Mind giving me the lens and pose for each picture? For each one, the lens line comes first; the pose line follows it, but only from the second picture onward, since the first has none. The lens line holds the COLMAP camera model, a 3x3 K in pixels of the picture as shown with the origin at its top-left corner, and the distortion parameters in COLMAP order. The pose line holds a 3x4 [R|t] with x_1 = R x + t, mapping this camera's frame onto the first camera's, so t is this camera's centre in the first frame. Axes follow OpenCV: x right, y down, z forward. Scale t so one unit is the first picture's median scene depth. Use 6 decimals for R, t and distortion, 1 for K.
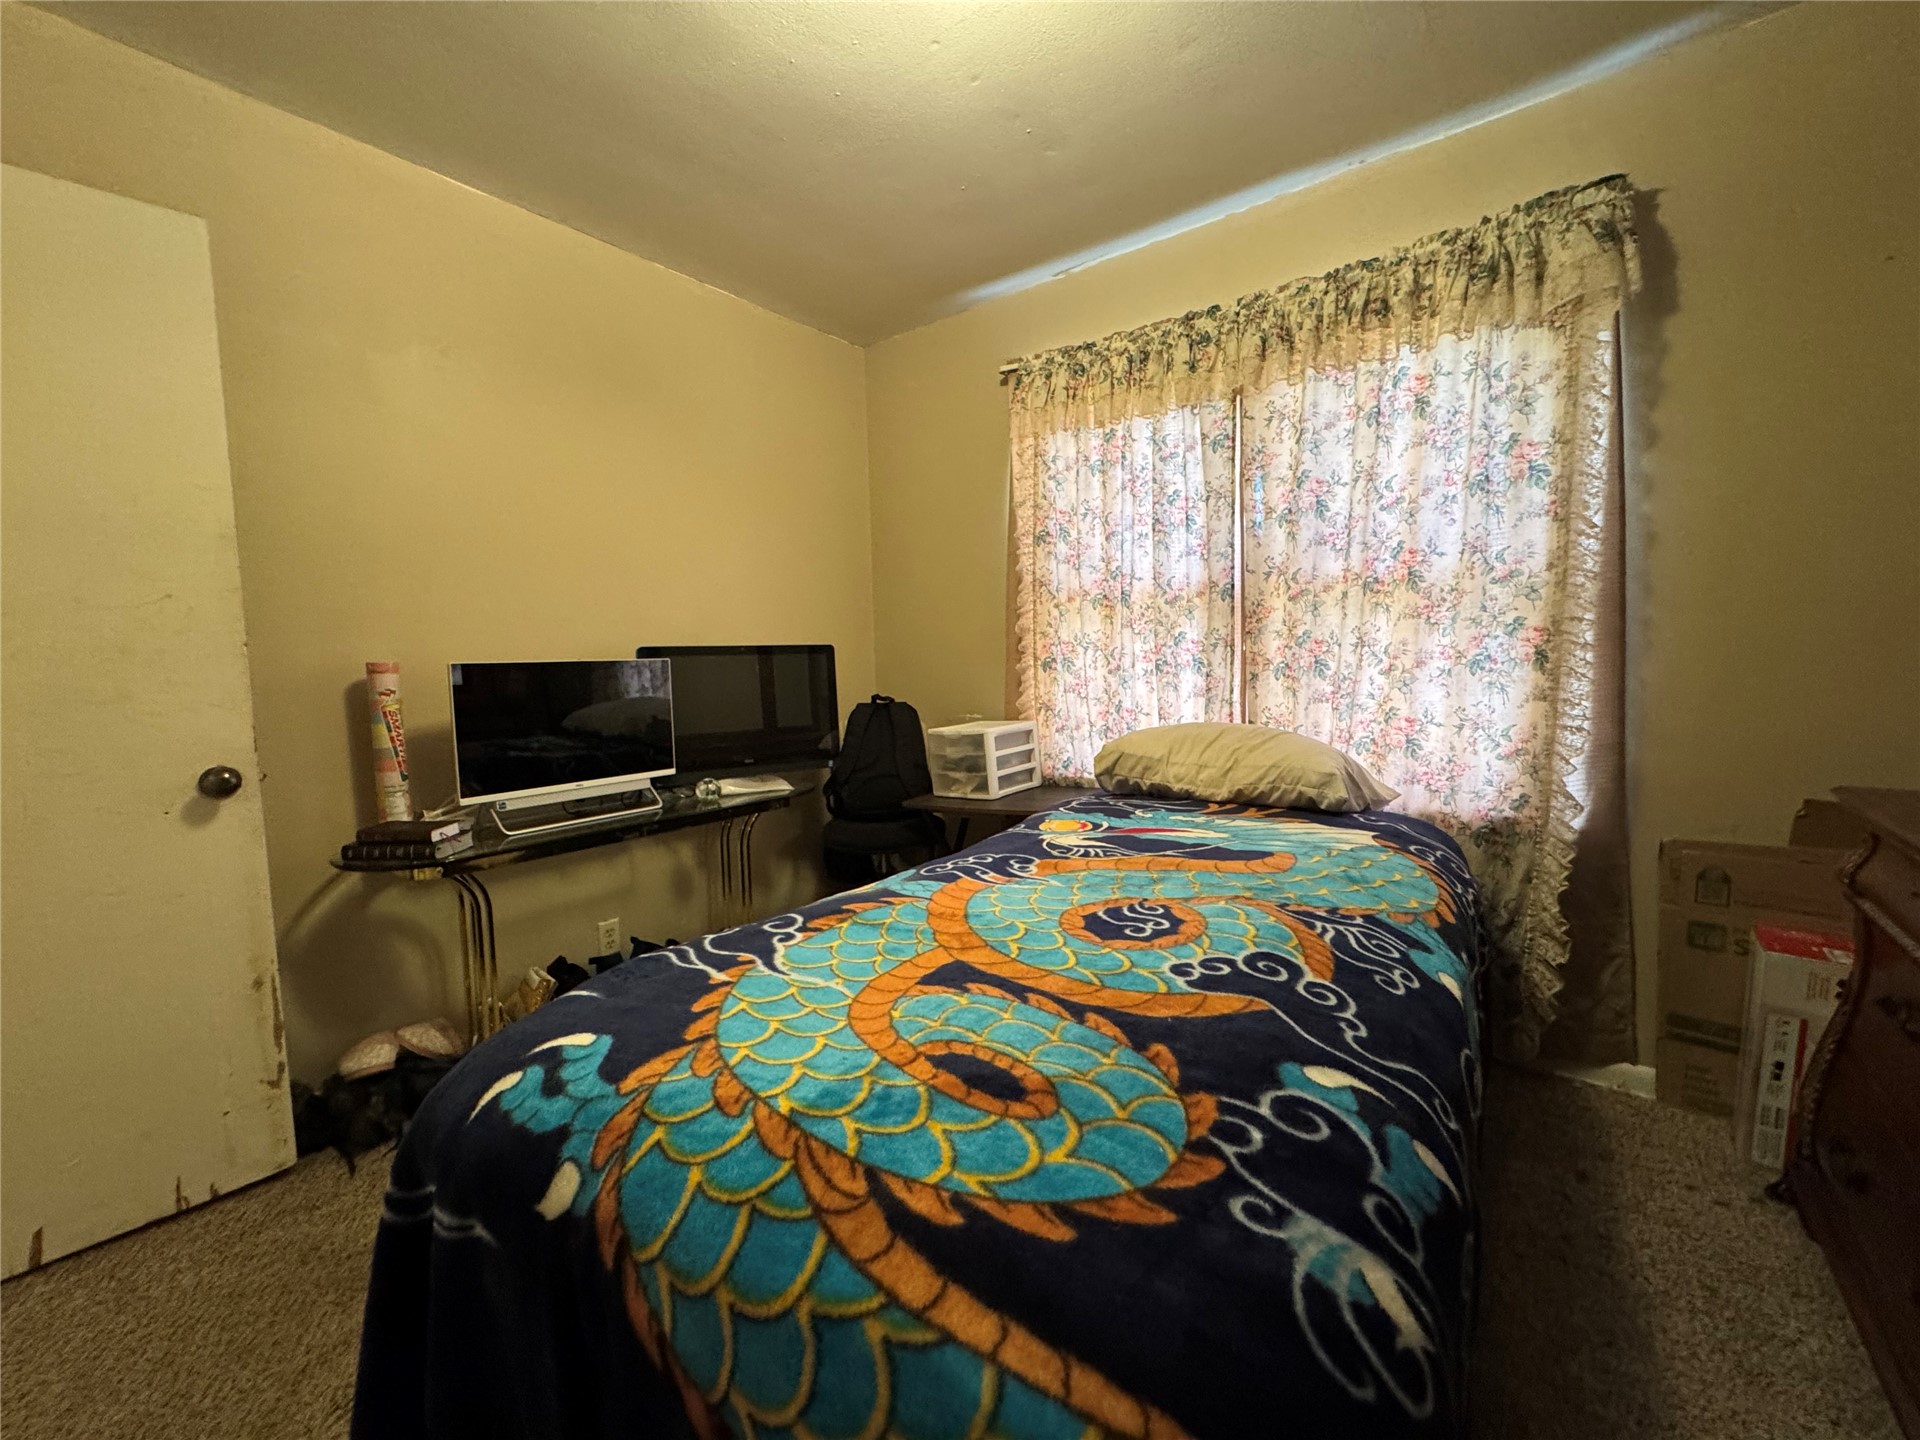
lens RADIAL K [[770.6, 0, 958.5], [0, 770.6, 716.4], [0, 0, 1]] dist [-0.004683, 0.000982]
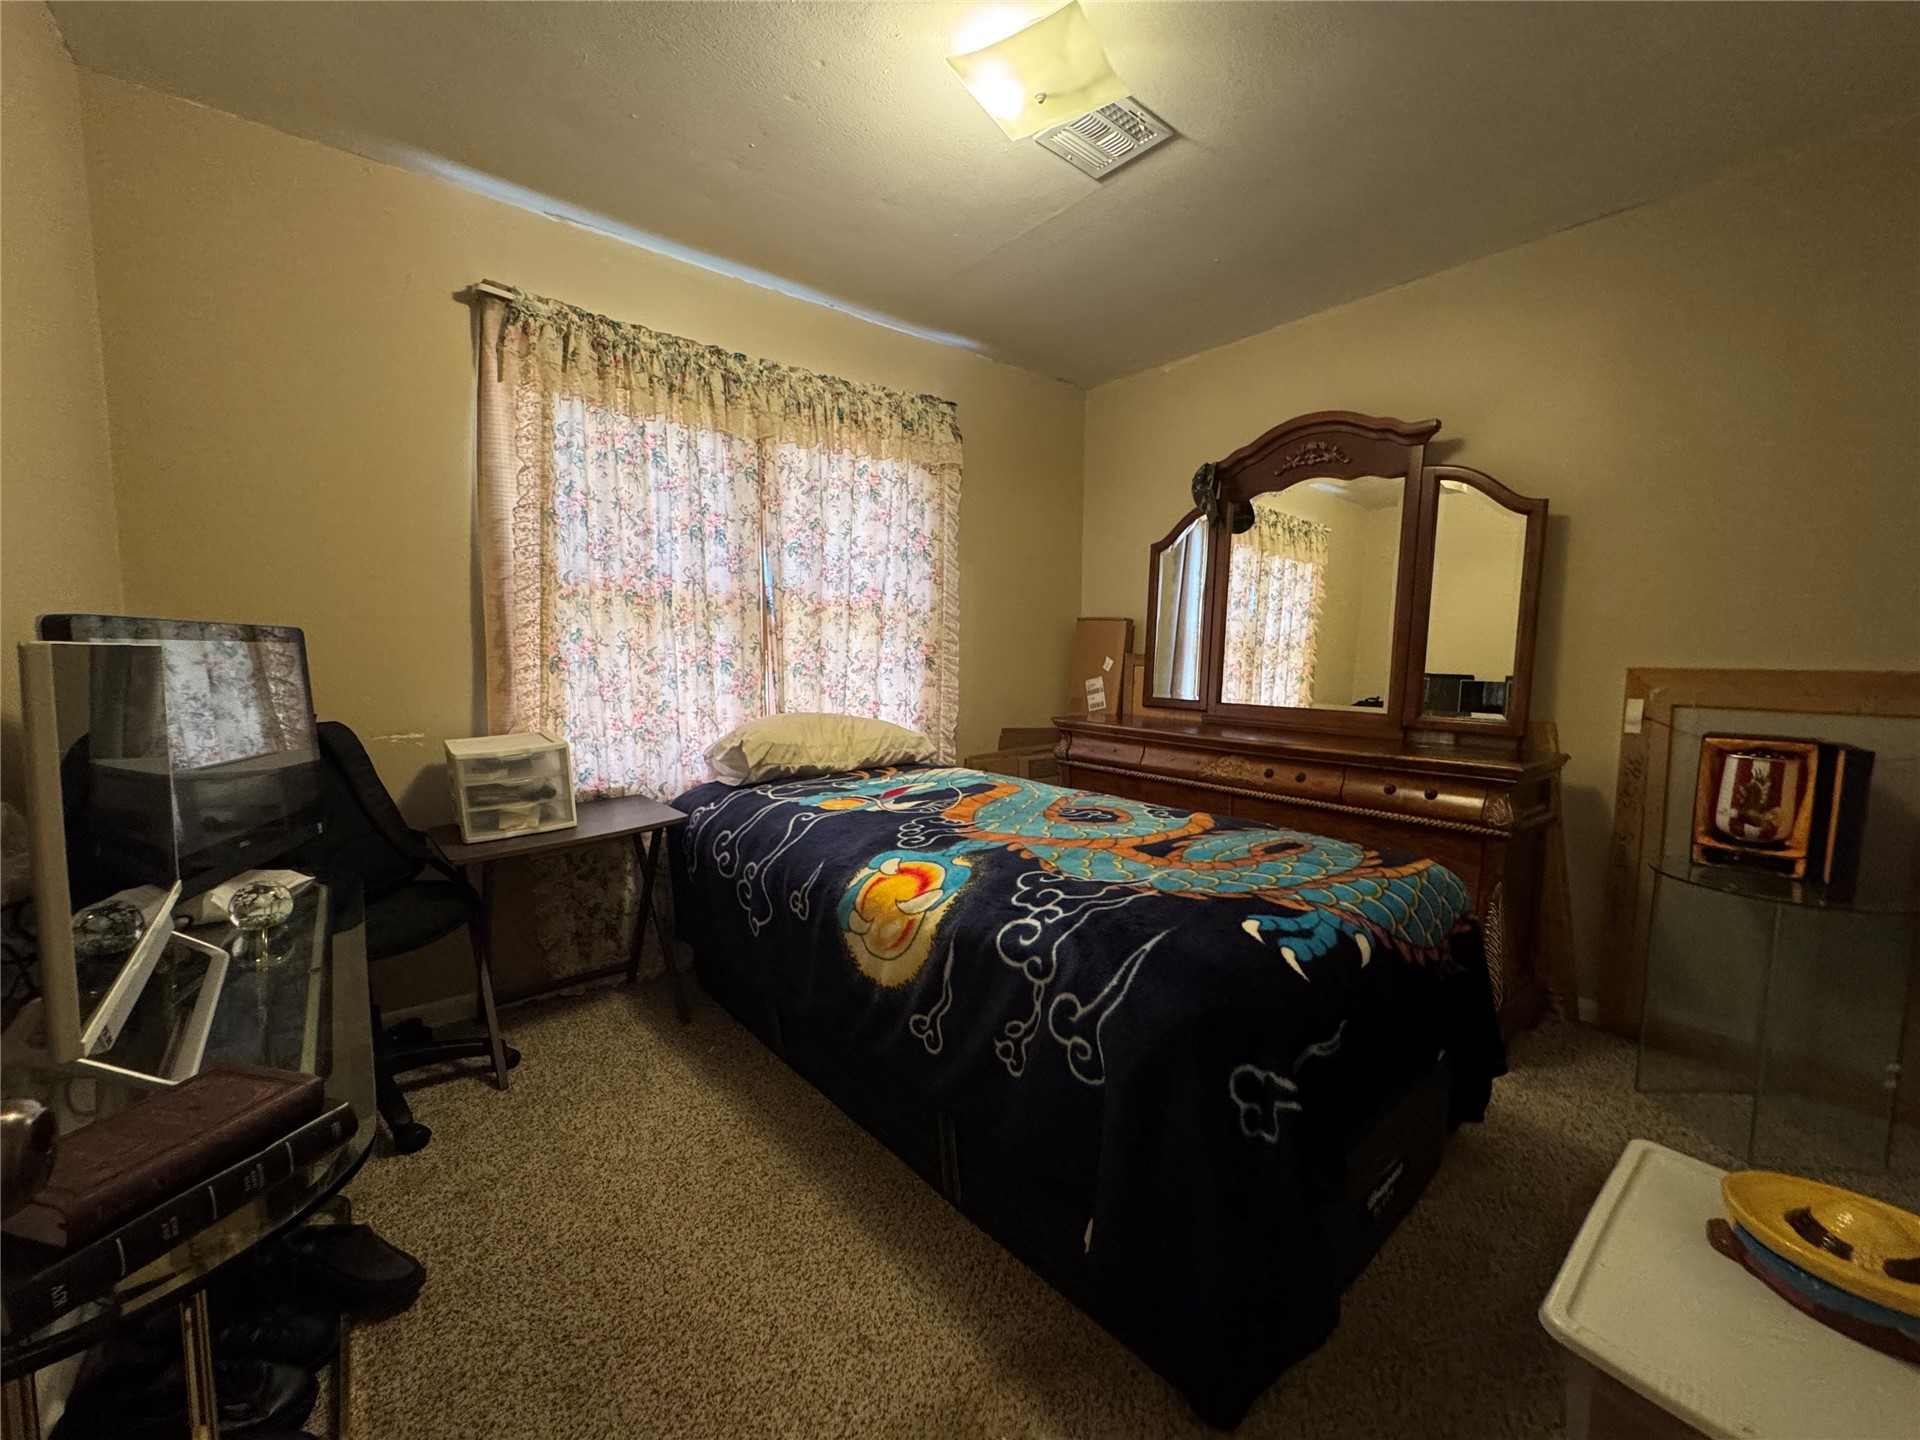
lens RADIAL K [[770.6, 0, 956.3], [0, 770.6, 716.9], [0, 0, 1]] dist [-0.004683, 0.000982]
pose [[0.228409, -0.057322, 0.971876, -0.839607], [0.067261, 0.996809, 0.042985, -0.021897], [-0.971239, 0.055551, 0.231535, 0.506832]]
